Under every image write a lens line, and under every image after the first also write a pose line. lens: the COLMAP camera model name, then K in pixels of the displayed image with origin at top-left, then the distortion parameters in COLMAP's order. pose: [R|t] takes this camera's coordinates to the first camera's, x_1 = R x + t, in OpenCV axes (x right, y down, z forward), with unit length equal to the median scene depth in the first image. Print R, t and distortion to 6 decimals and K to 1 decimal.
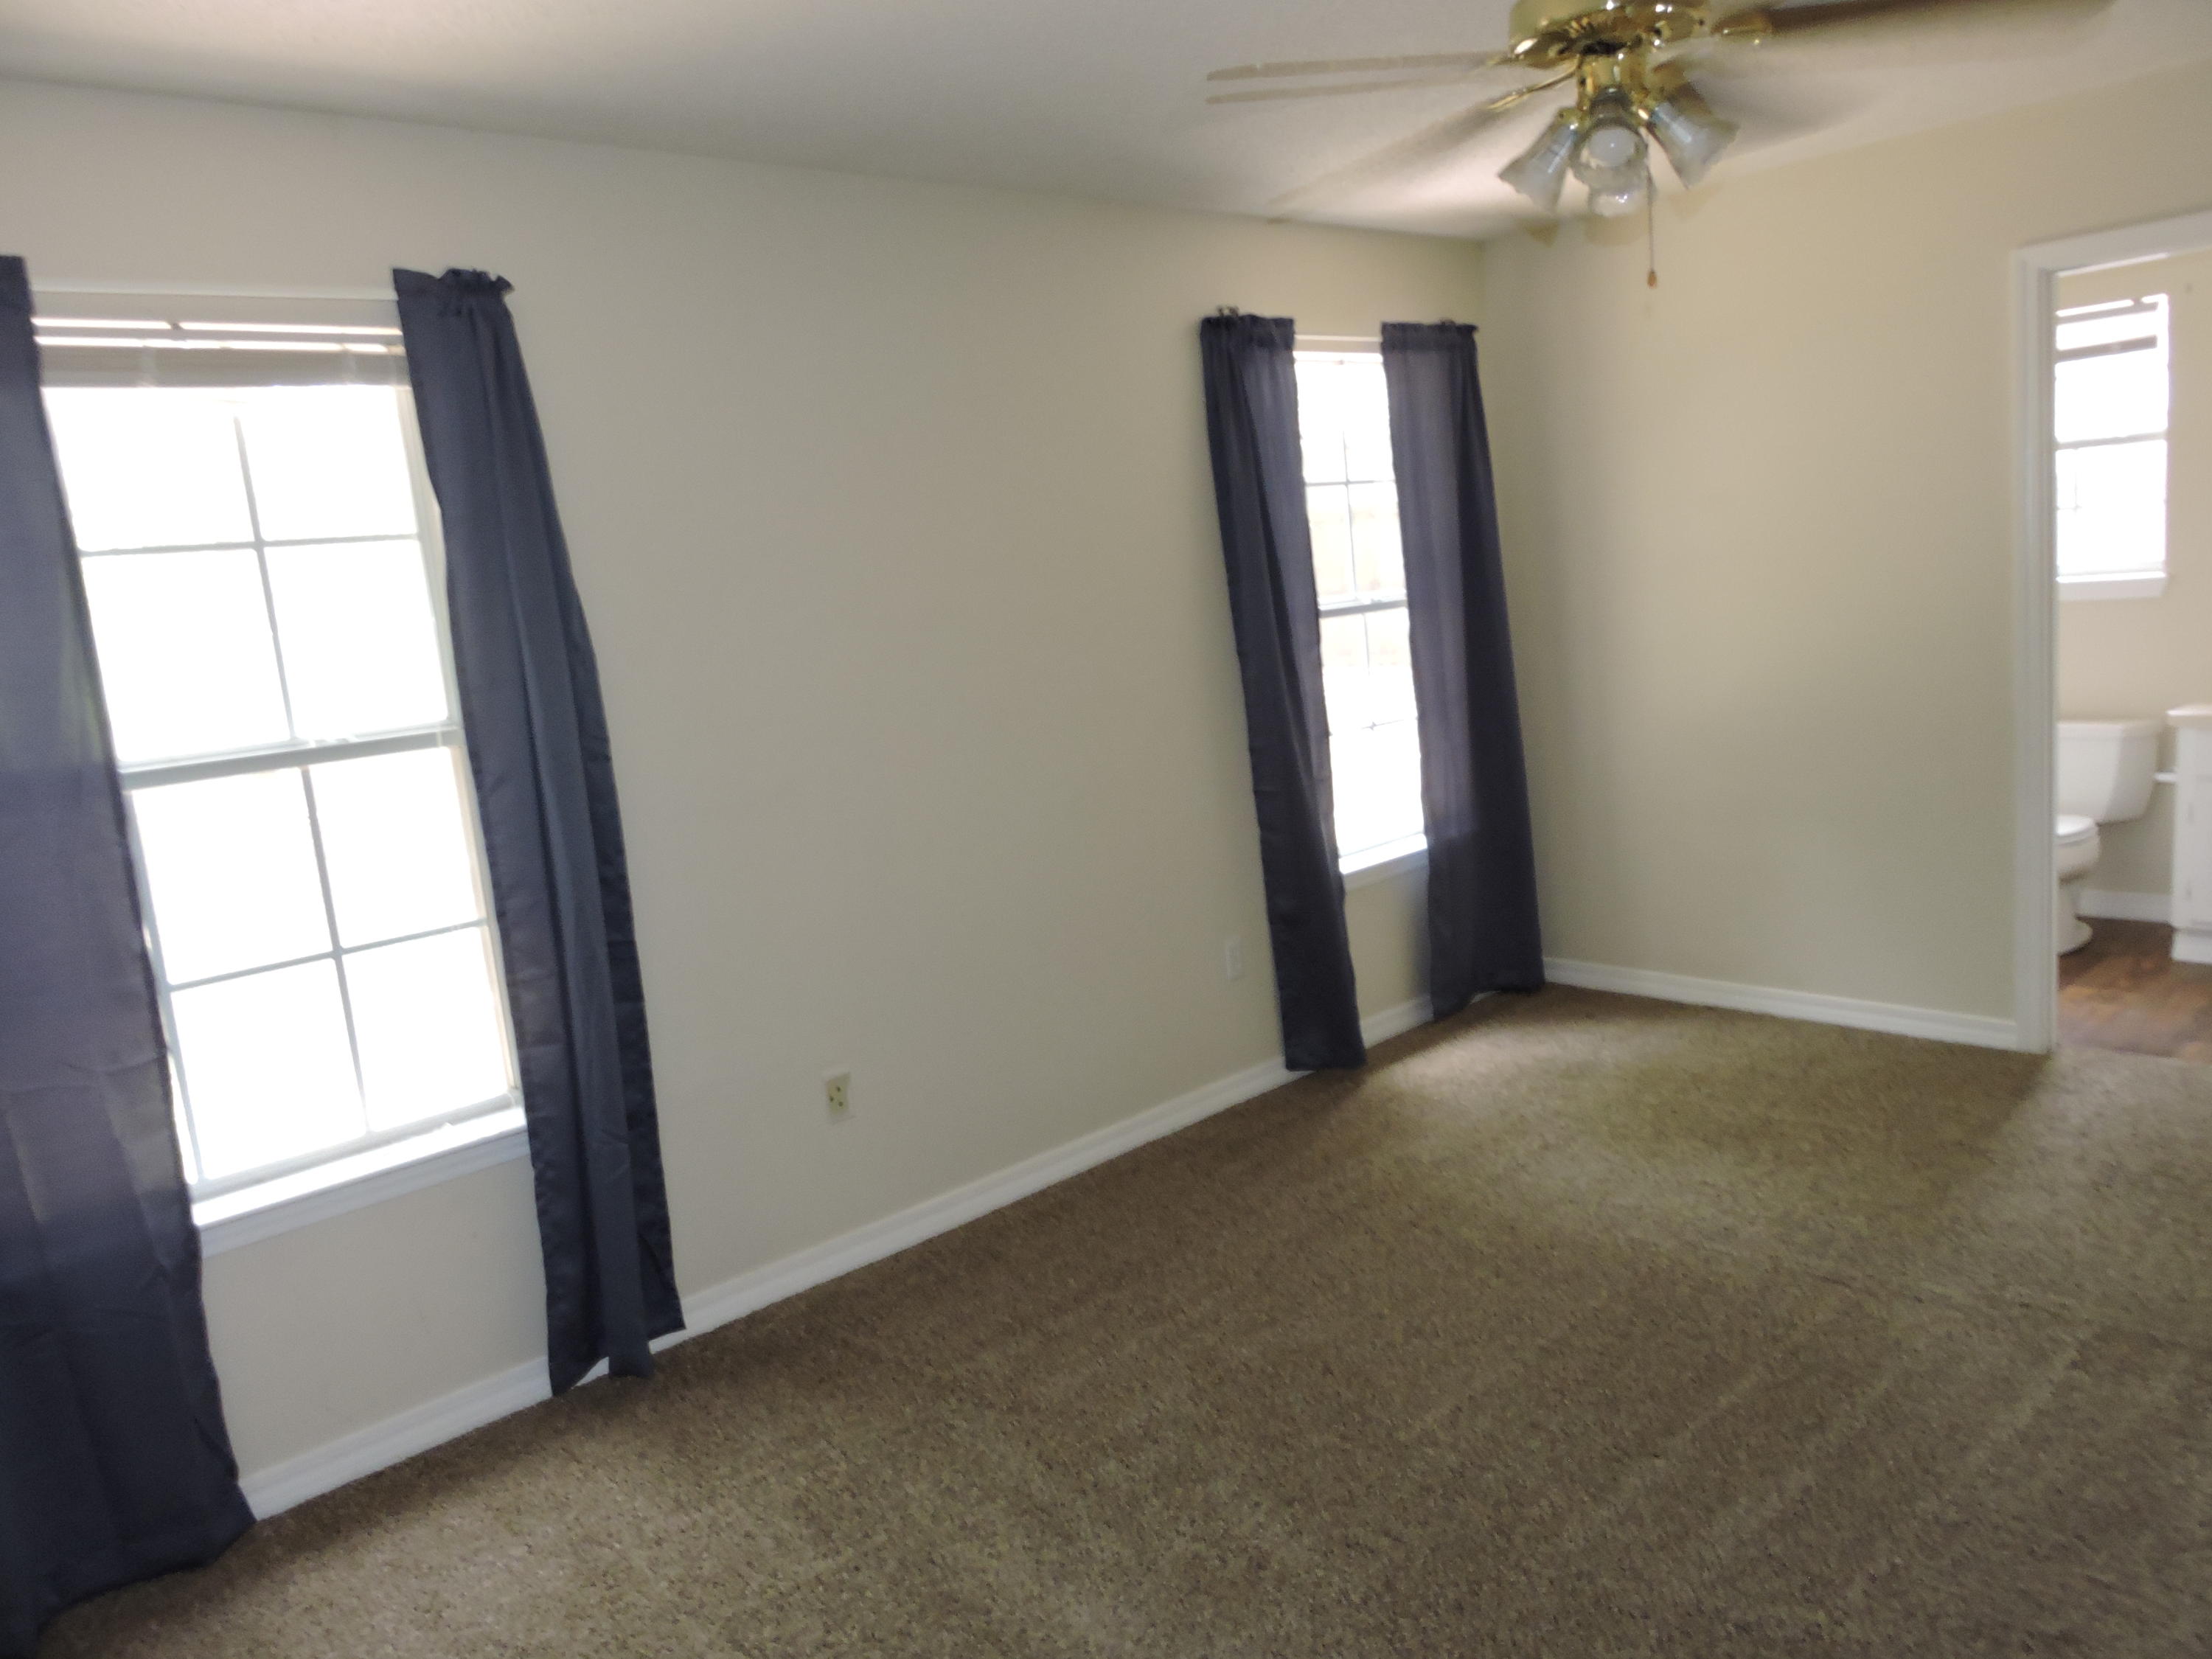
lens RADIAL K [[1574.8, 0, 1106.0], [0, 1574.8, 829.5], [0, 0, 1]] dist [-0.008606, 0.004370]
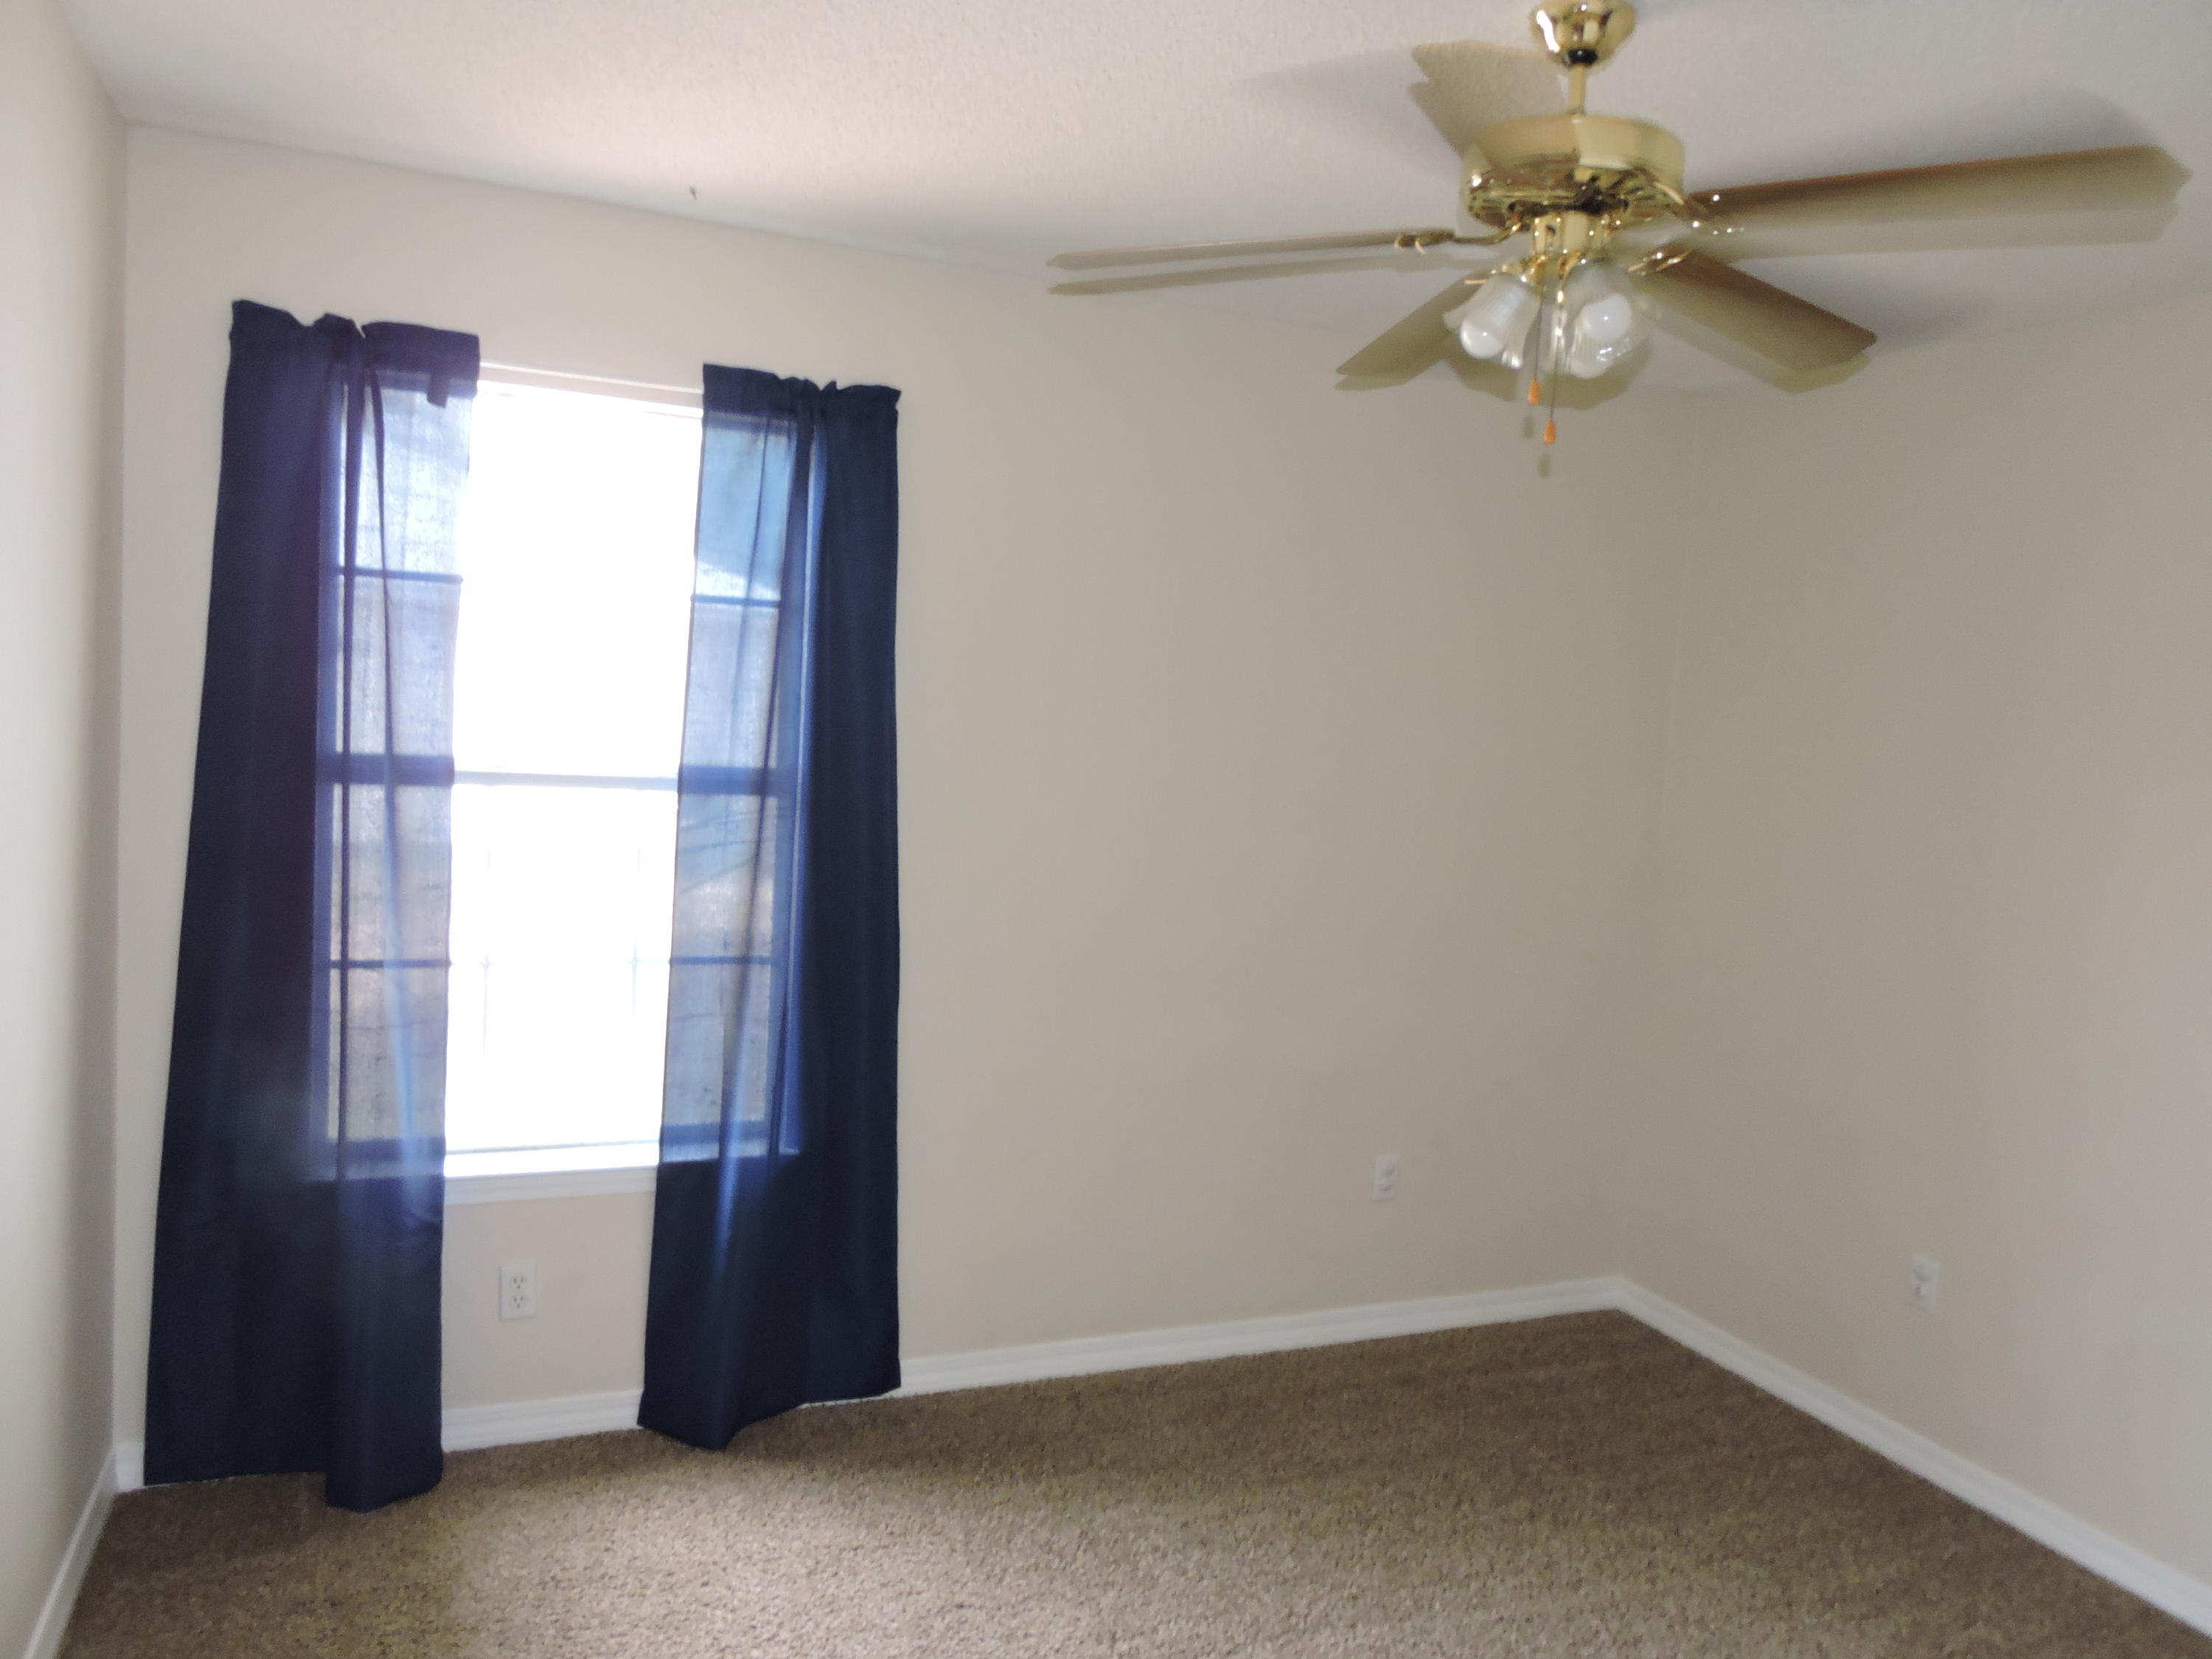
lens RADIAL K [[1459.8, 0, 1106.0], [0, 1459.8, 829.5], [0, 0, 1]] dist [0.000019, 0.001221]
pose [[0.928673, 0.175128, -0.326951, 0.157003], [-0.200028, 0.978807, -0.043875, -0.038465], [0.312338, 0.106145, 0.944022, 0.137743]]
